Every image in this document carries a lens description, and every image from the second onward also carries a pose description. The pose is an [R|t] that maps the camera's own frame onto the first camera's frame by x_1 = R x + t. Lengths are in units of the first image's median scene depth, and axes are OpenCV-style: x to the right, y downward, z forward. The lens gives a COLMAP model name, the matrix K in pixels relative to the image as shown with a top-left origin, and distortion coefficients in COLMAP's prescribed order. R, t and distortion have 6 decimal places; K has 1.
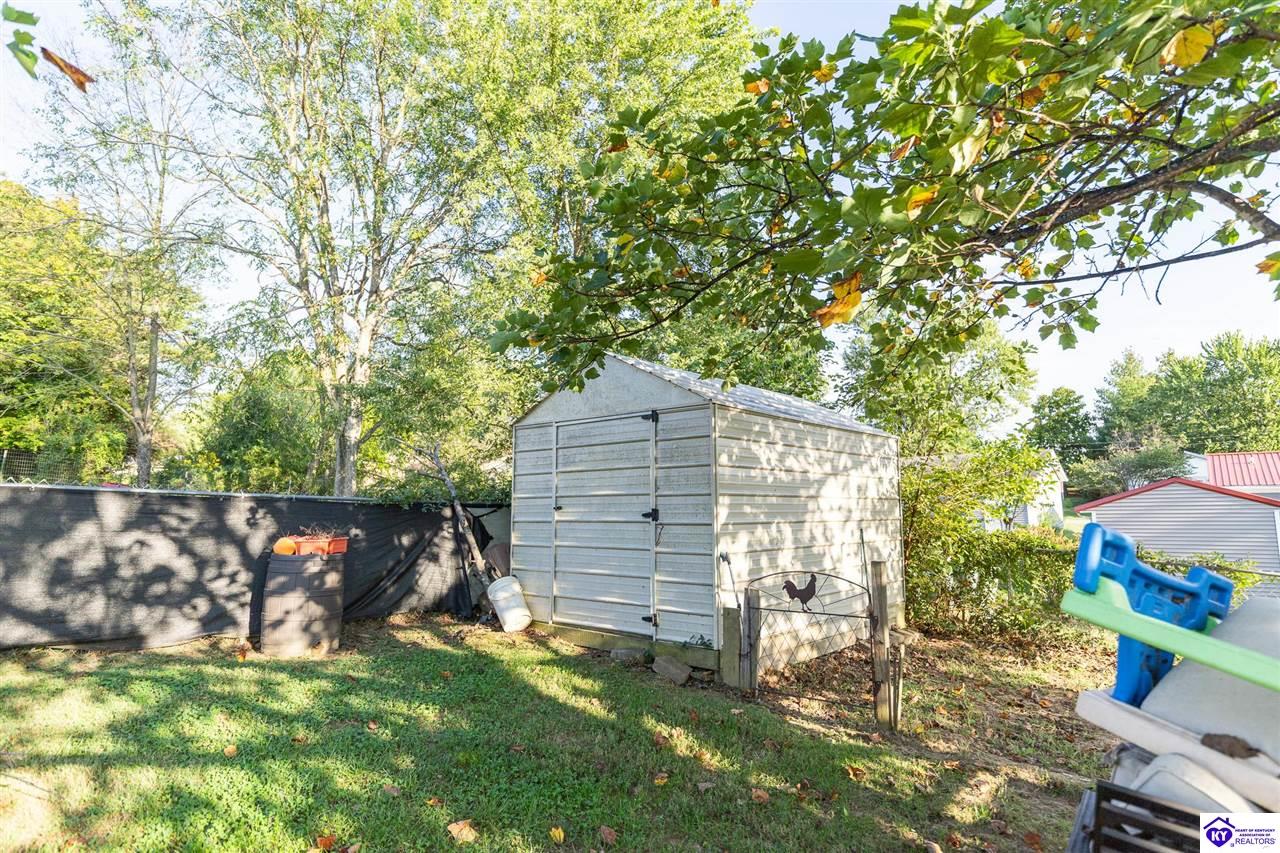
lens RADIAL K [[696.2, 0, 640.0], [0, 696.2, 426.5], [0, 0, 1]] dist [-0.000607, -0.000131]
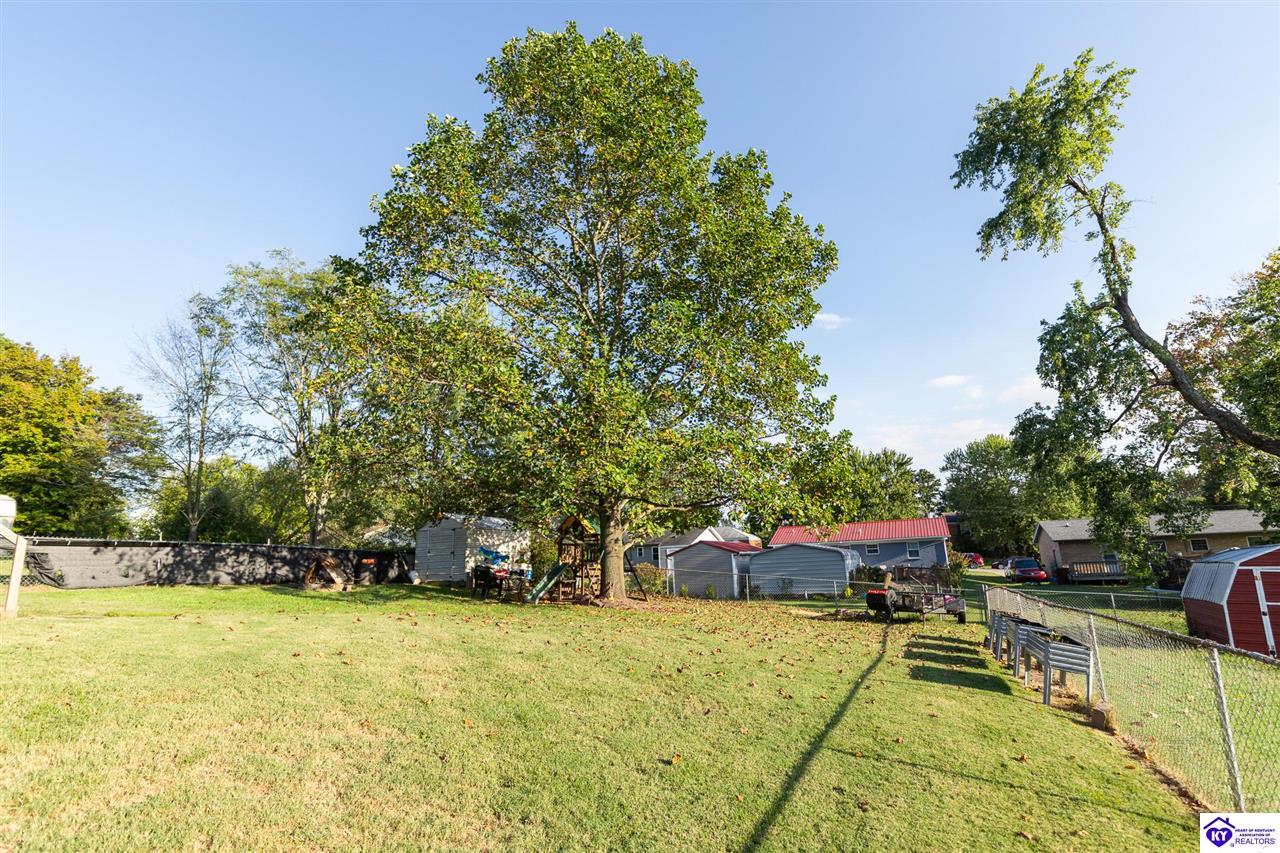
lens RADIAL K [[616.7, 0, 640.0], [0, 616.7, 426.5], [0, 0, 1]] dist [-0.001109, -0.000779]
pose [[0.970891, 0.029593, 0.237688, 0.188367], [-0.001703, 0.993166, -0.116695, -0.184693], [-0.239517, 0.112893, 0.964306, -2.685223]]
